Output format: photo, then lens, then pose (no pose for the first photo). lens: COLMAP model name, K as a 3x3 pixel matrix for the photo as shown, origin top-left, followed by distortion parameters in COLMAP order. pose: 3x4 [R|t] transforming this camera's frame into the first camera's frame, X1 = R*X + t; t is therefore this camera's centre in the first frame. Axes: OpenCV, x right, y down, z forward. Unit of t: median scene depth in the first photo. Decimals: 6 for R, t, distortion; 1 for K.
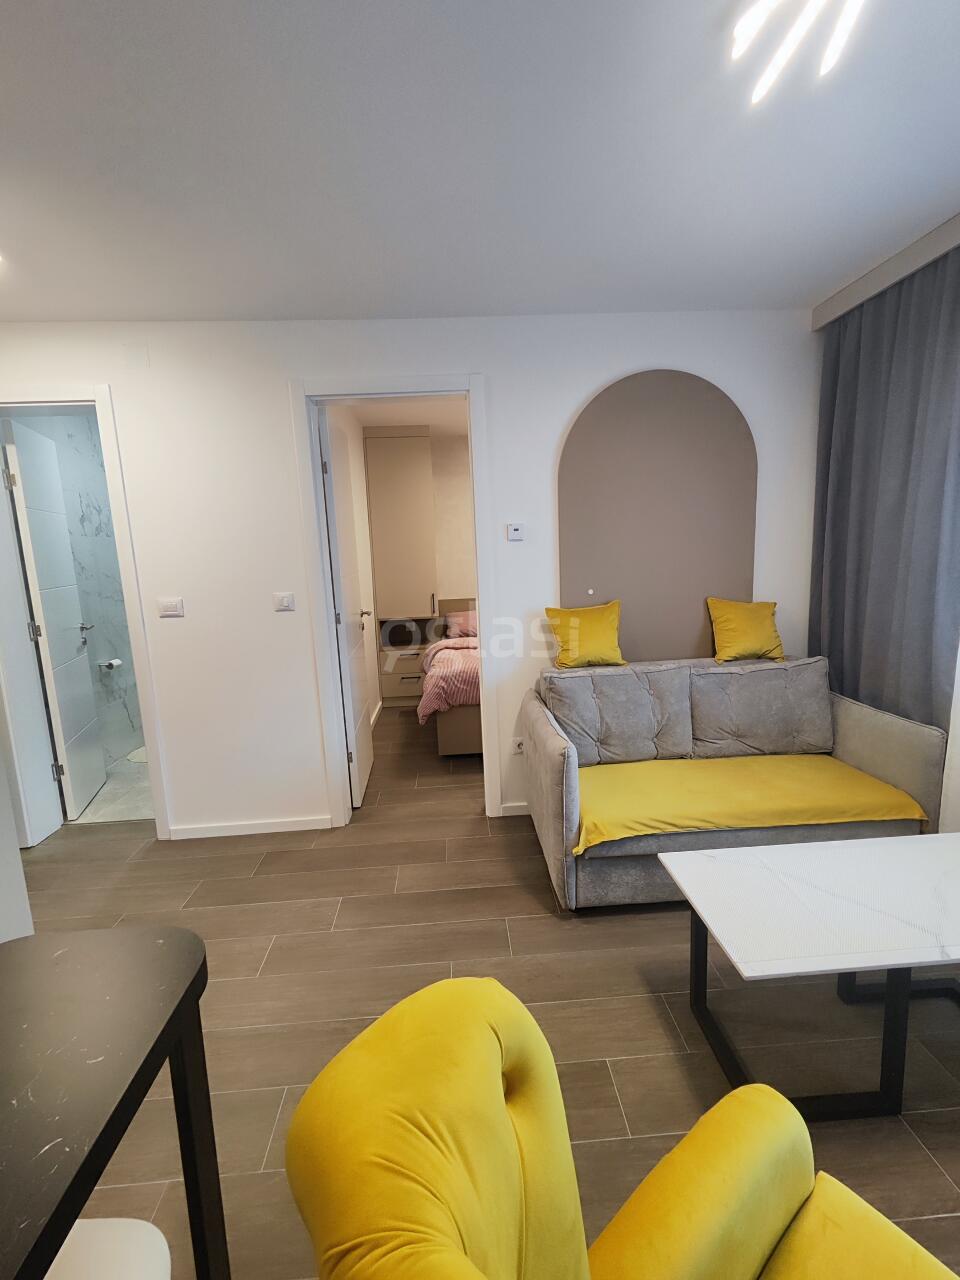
lens RADIAL K [[590.5, 0, 478.4], [0, 590.5, 643.5], [0, 0, 1]] dist [0.010176, -0.003424]
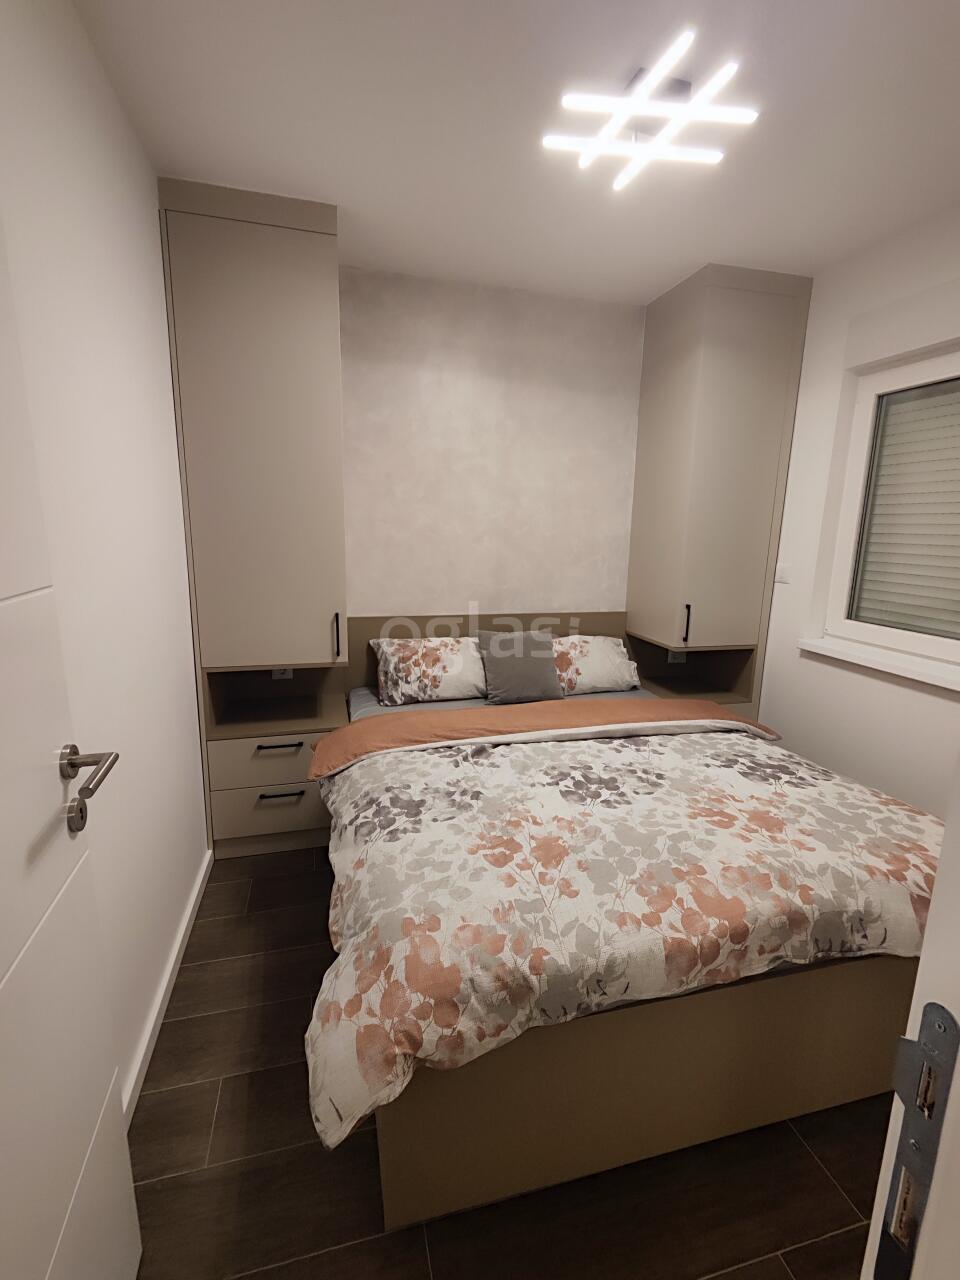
lens RADIAL K [[590.5, 0, 476.6], [0, 590.5, 640.5], [0, 0, 1]] dist [0.010176, -0.003424]
pose [[0.979956, 0.016862, 0.198498, -0.060445], [-0.024308, 0.999087, 0.035135, -0.080130], [-0.197724, -0.039255, 0.979471, 0.533283]]
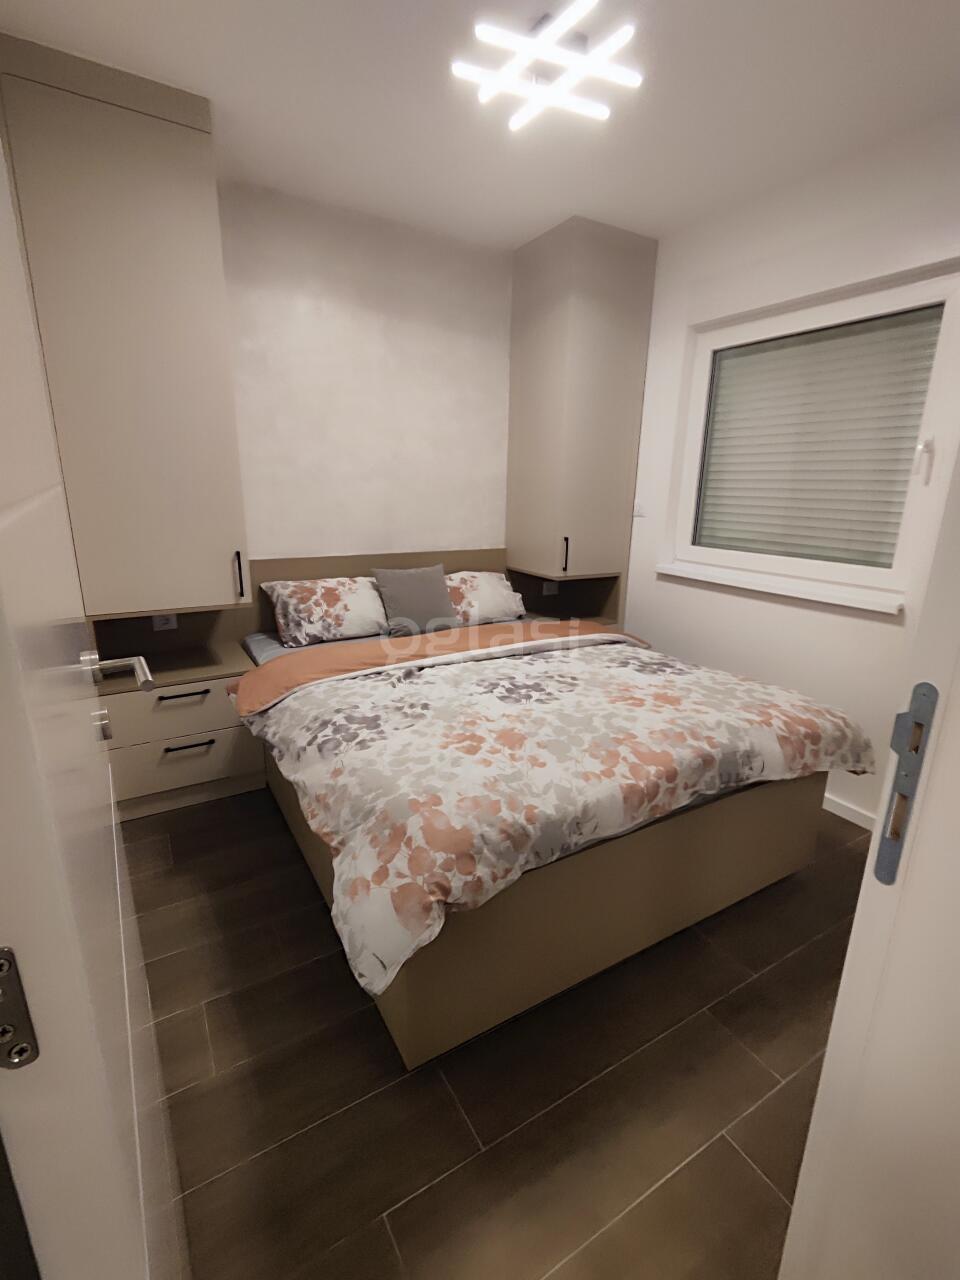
lens RADIAL K [[590.5, 0, 481.1], [0, 590.5, 638.9], [0, 0, 1]] dist [0.010176, -0.003424]
pose [[0.889737, -0.064956, 0.451829, -0.115086], [0.019599, 0.994347, 0.104356, -0.061394], [-0.456053, -0.083993, 0.885980, 0.526816]]
